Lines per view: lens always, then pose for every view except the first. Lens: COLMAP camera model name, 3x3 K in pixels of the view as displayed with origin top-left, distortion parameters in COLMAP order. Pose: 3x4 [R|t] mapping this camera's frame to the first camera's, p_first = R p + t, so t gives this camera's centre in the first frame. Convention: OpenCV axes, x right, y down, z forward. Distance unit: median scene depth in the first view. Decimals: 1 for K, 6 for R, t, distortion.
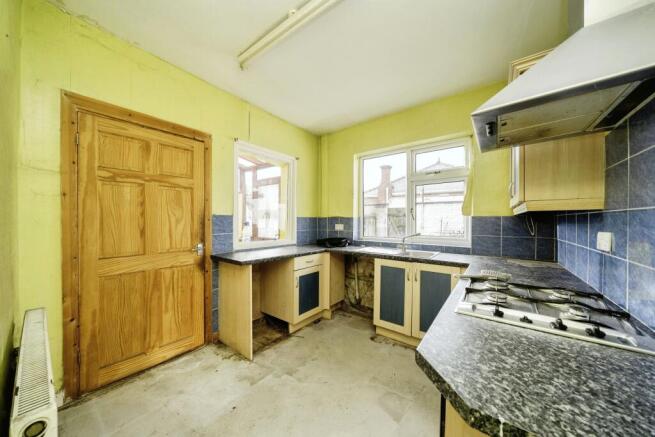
lens RADIAL K [[225.2, 0, 325.5], [0, 225.2, 220.9], [0, 0, 1]] dist [-0.001919, -0.000186]
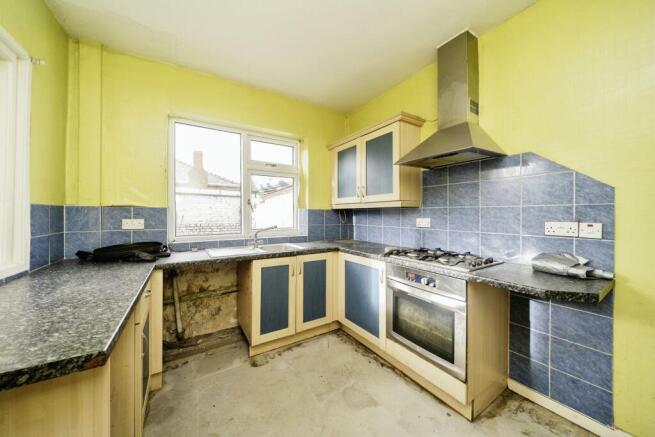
lens RADIAL K [[225.2, 0, 324.8], [0, 225.2, 214.3], [0, 0, 1]] dist [-0.001919, -0.000186]
pose [[0.356433, -0.000745, 0.934321, -0.422291], [0.003597, 0.999993, -0.000575, 0.006460], [-0.934314, 0.003566, 0.356433, 0.488090]]
